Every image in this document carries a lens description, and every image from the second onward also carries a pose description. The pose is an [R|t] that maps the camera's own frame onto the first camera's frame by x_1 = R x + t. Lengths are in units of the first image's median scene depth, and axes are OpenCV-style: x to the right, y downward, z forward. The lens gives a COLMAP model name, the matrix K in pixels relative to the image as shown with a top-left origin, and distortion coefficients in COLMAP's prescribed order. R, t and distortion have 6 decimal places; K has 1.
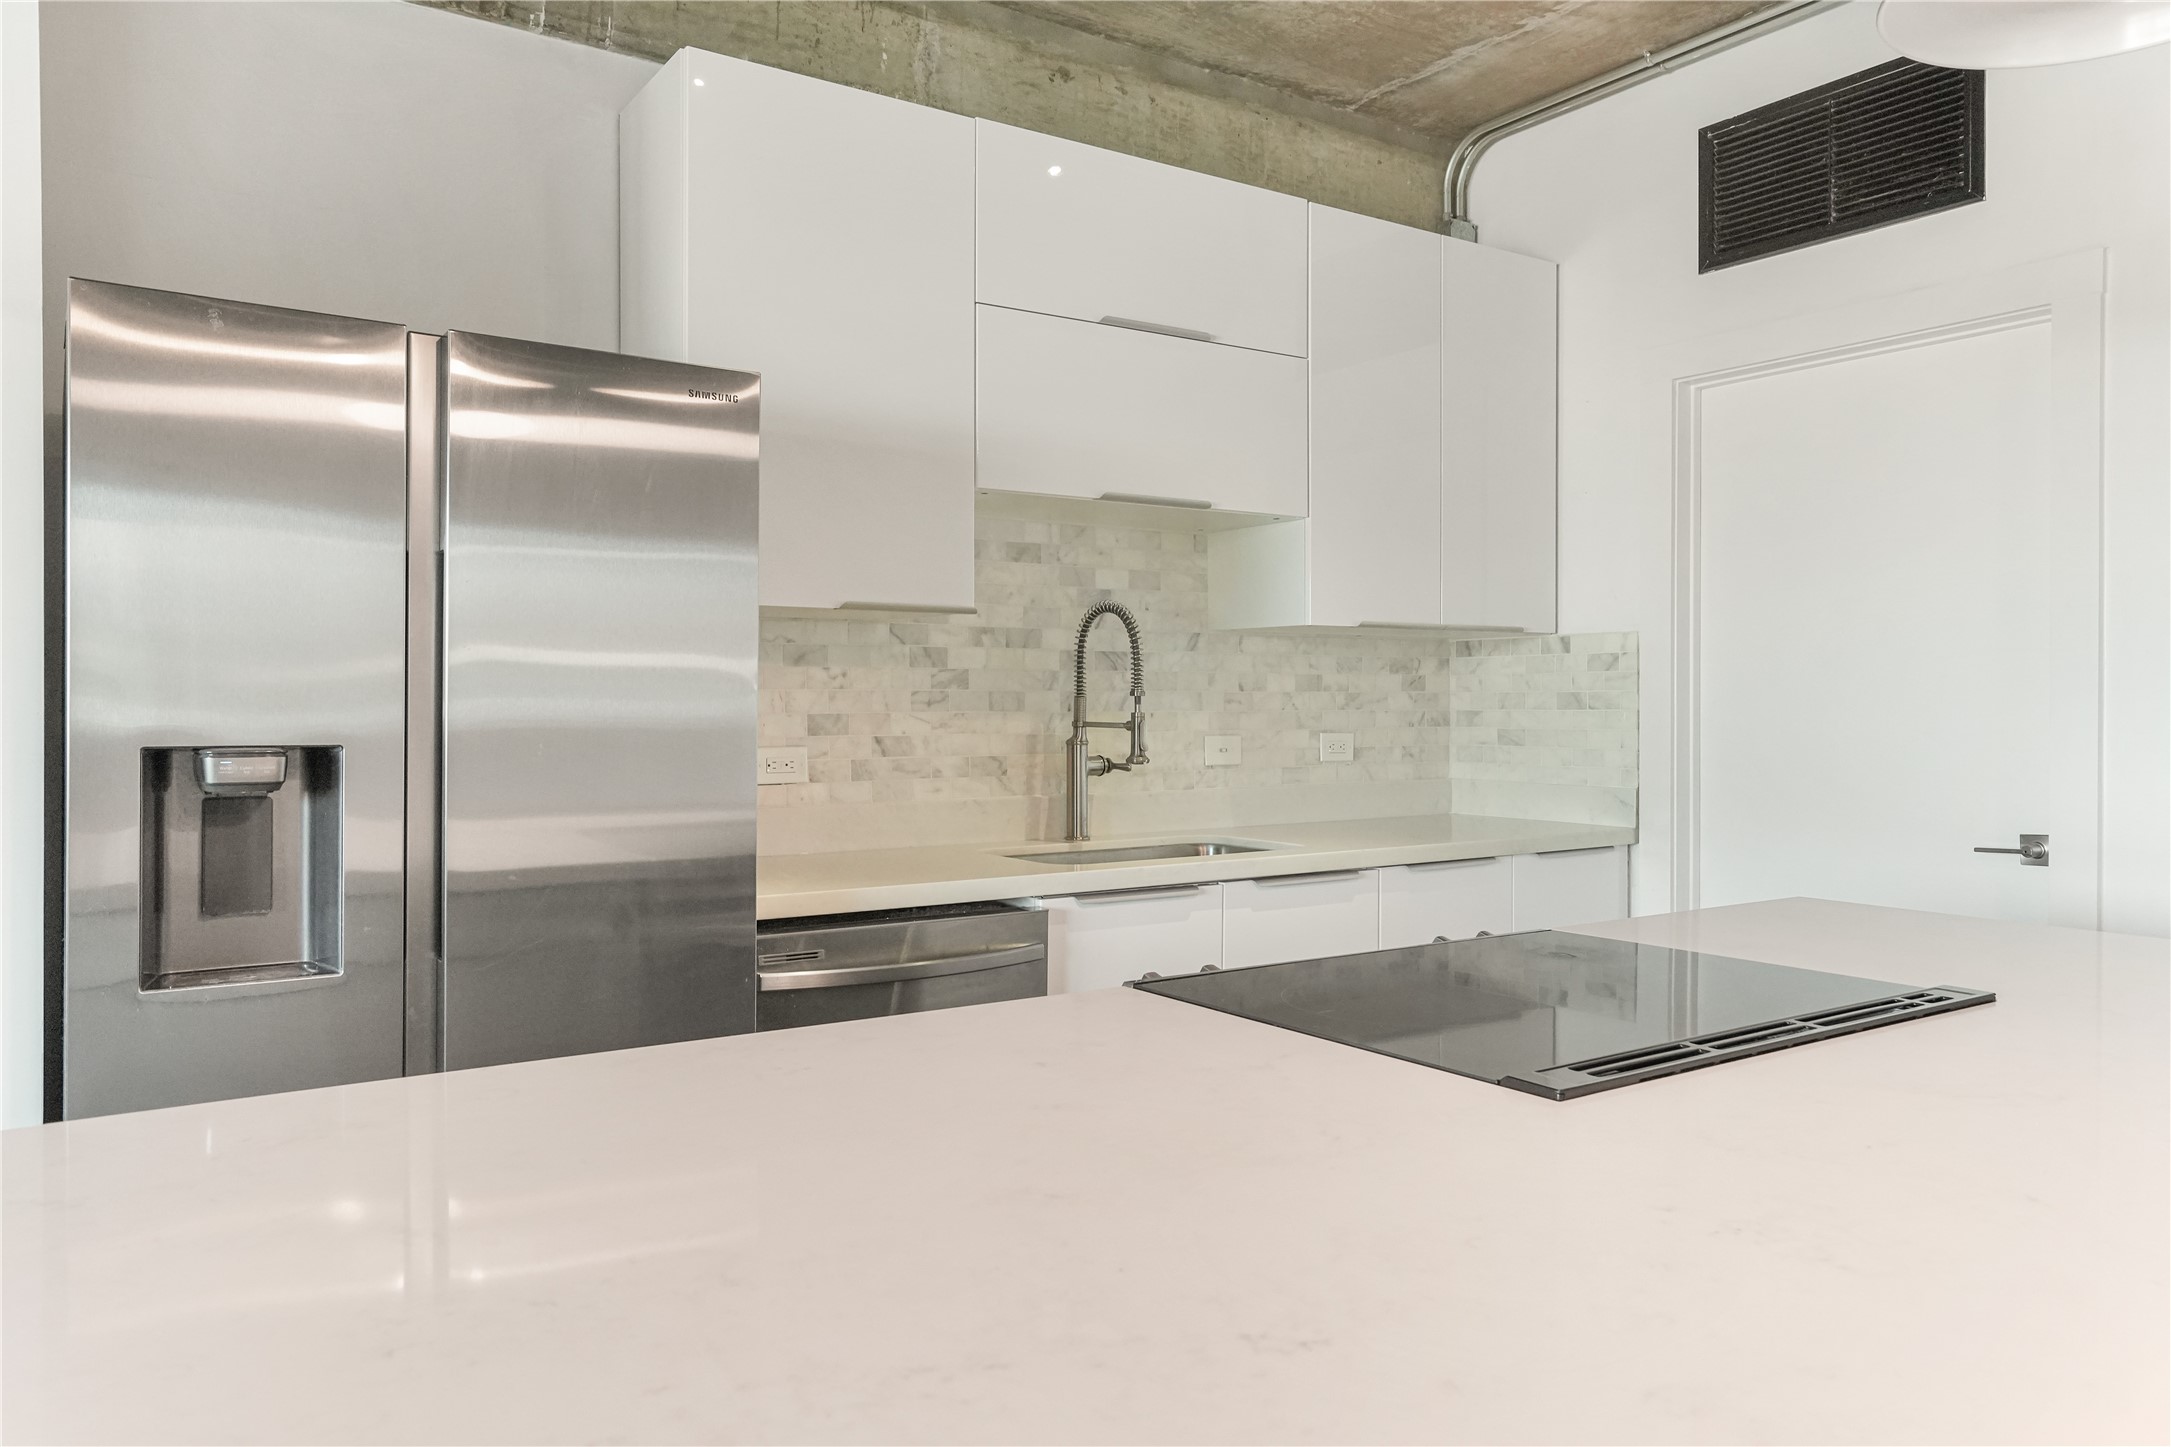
lens RADIAL K [[1464.1, 0, 1039.7], [0, 1464.1, 708.6], [0, 0, 1]] dist [-0.004439, 0.017252]
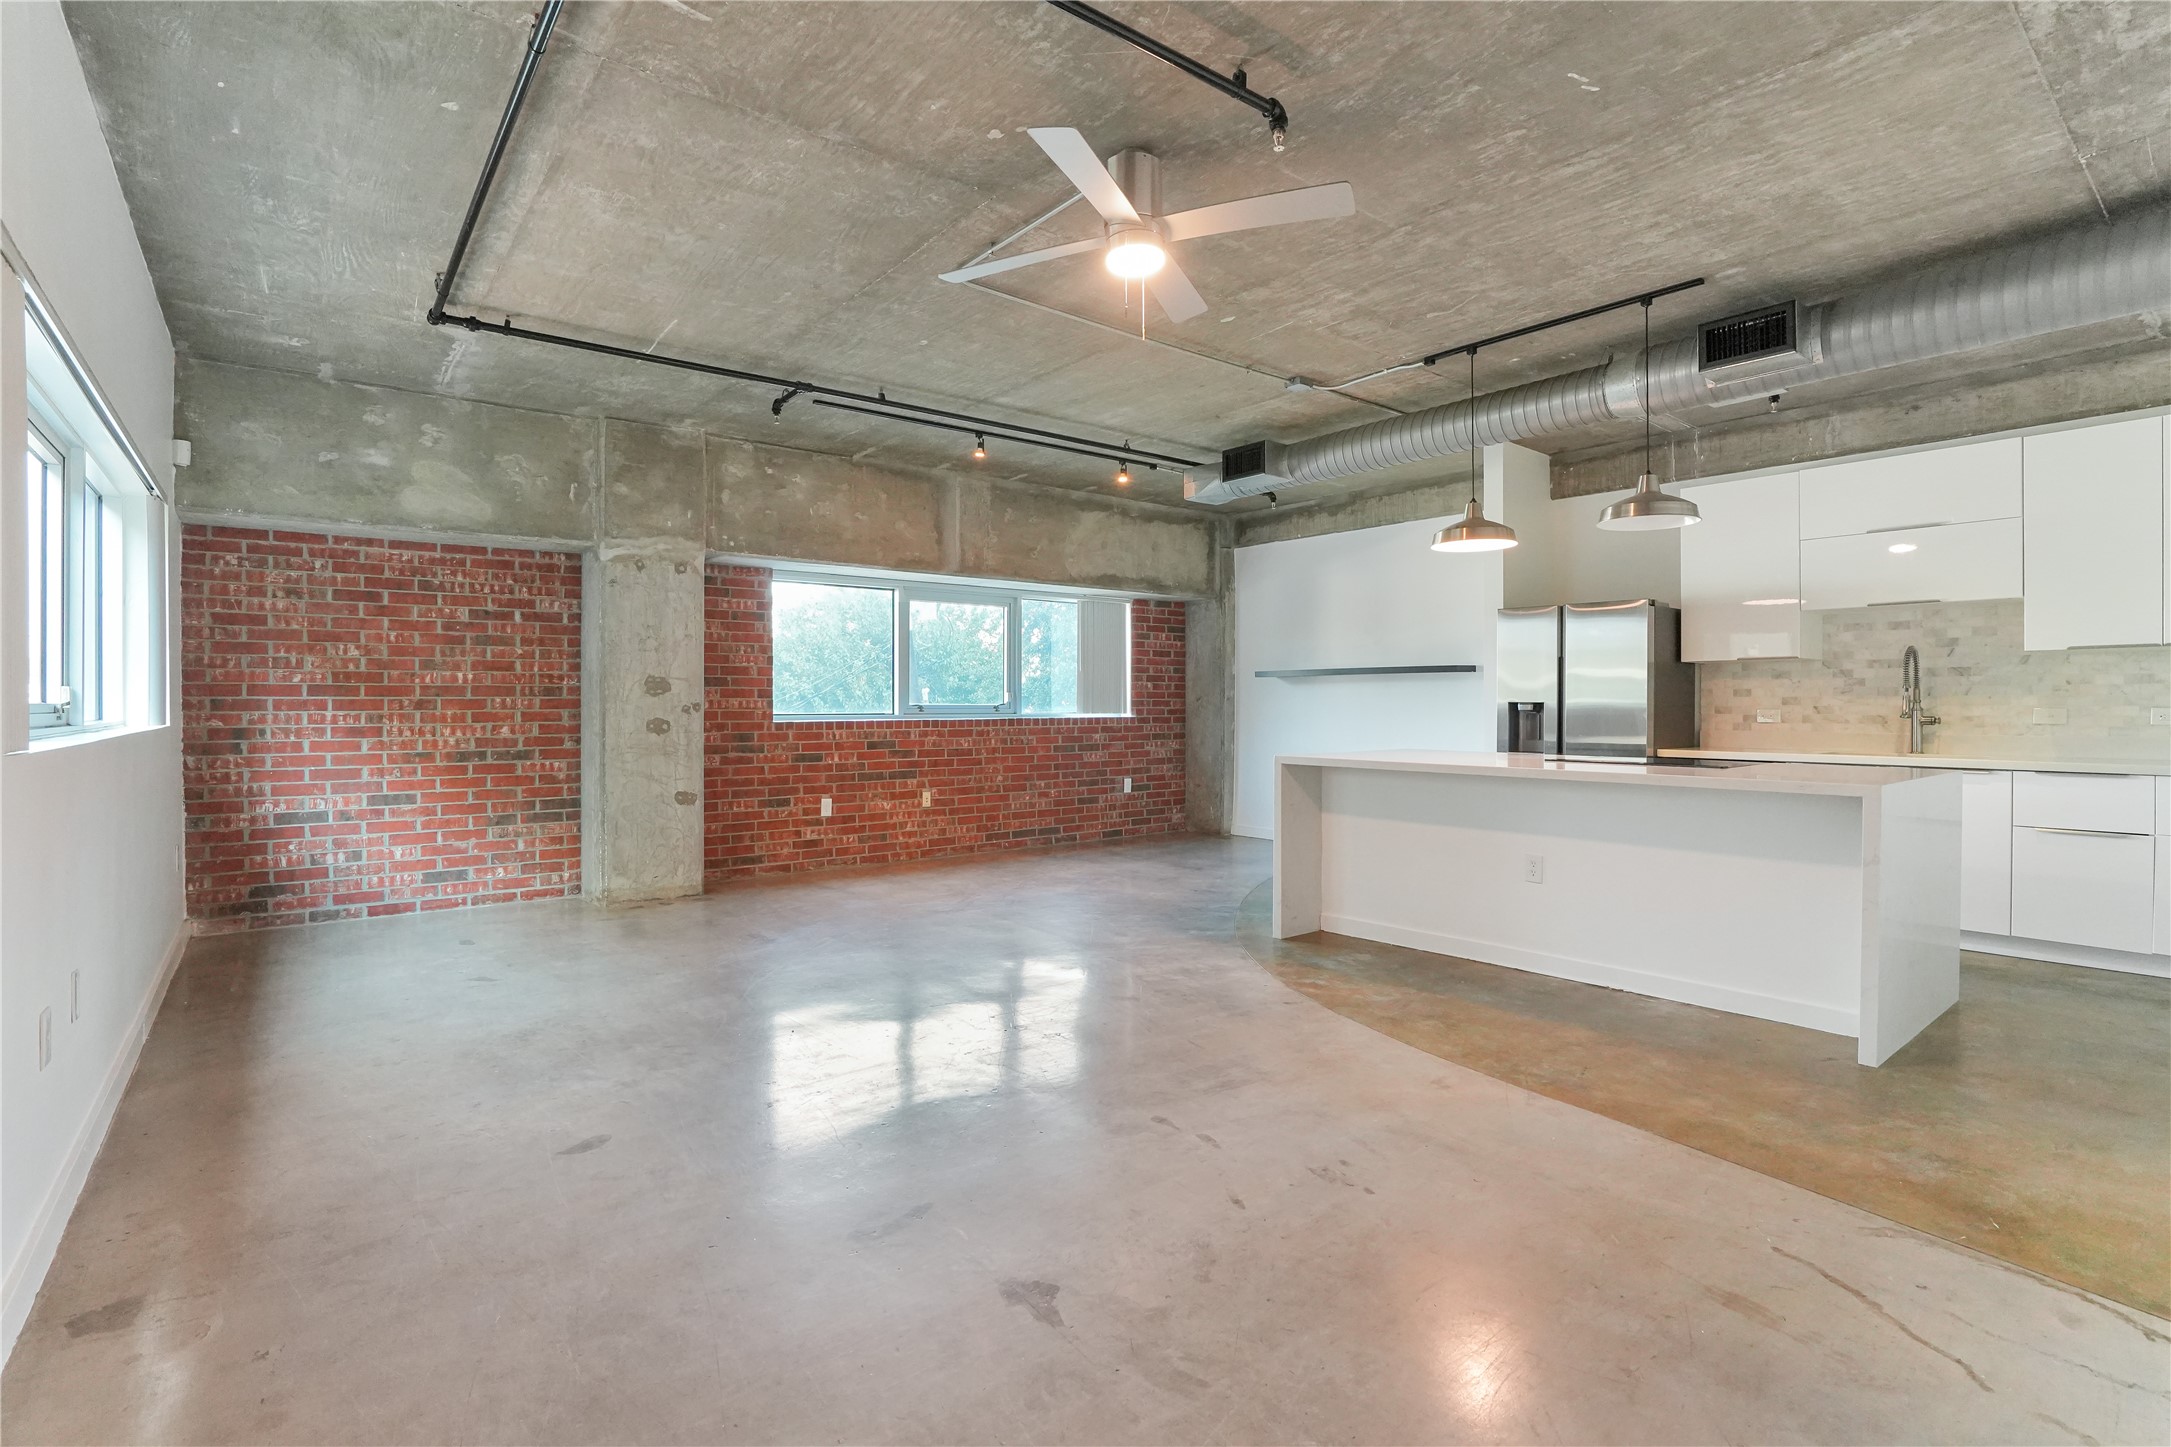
lens RADIAL K [[1035.5, 0, 1084.0], [0, 1035.5, 708.9], [0, 0, 1]] dist [-0.051250, 0.022681]
pose [[0.108598, 0.003677, -0.994079, 1.416067], [-0.004566, 0.999984, 0.003200, 0.023014], [0.994075, 0.004191, 0.108613, -0.419561]]
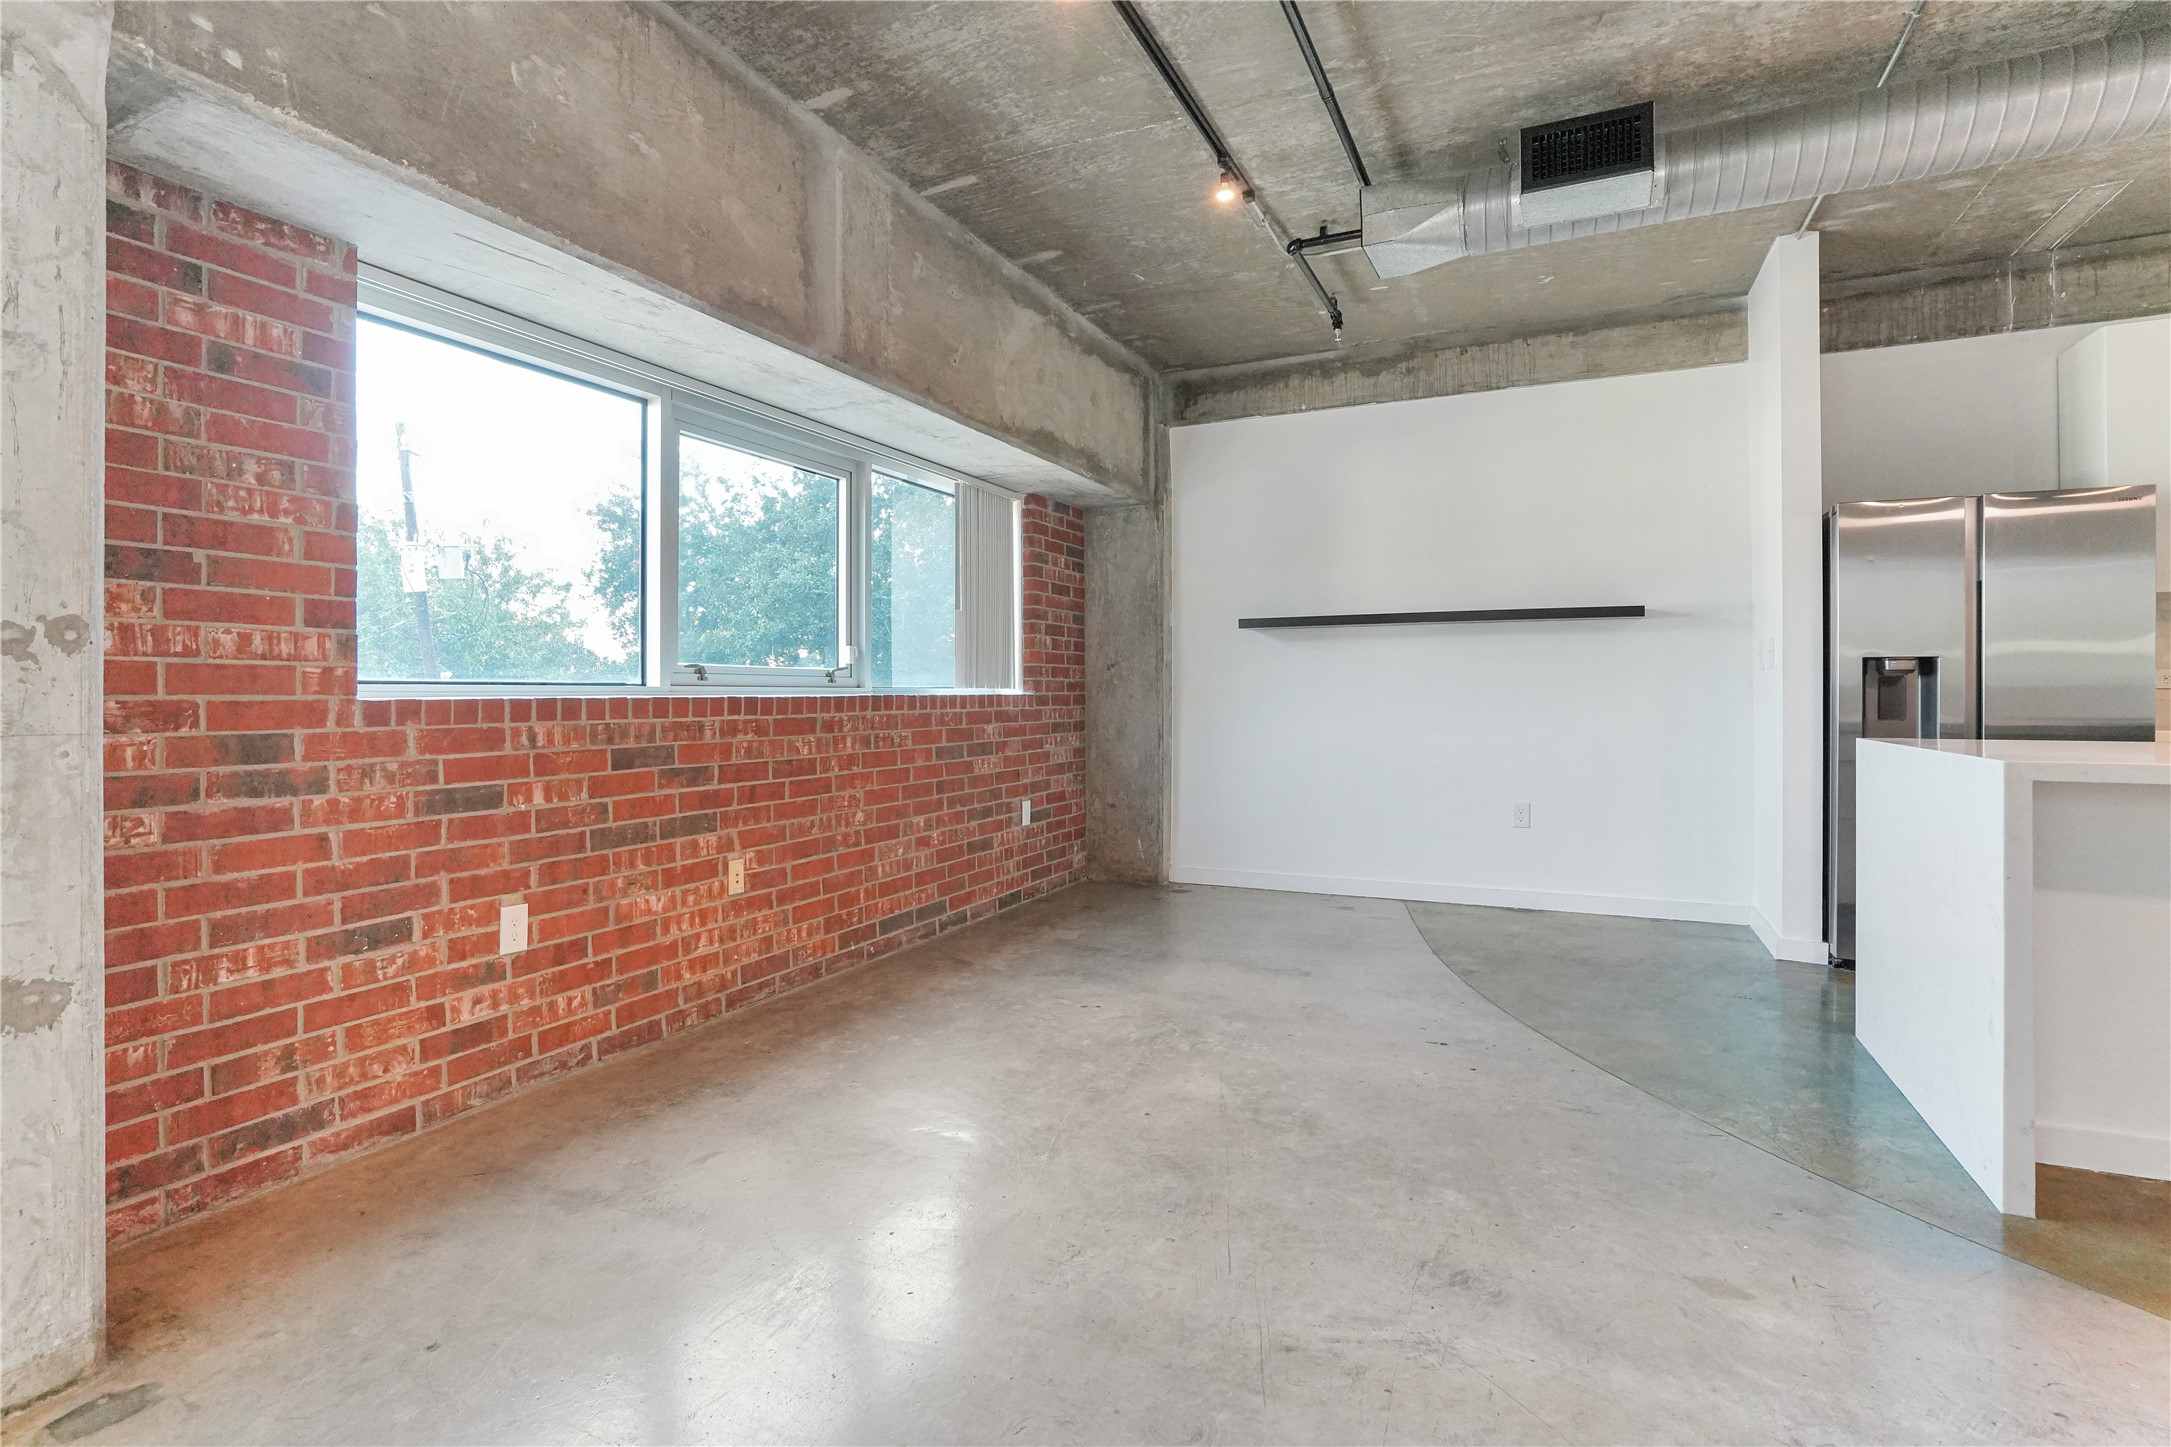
lens RADIAL K [[1035.5, 0, 1079.3], [0, 1035.5, 691.9], [0, 0, 1]] dist [-0.051250, 0.022681]
pose [[0.528643, -0.005528, -0.848826, 0.151011], [0.000413, 0.999980, -0.006255, 0.057355], [0.848844, 0.002956, 0.528635, -0.758610]]
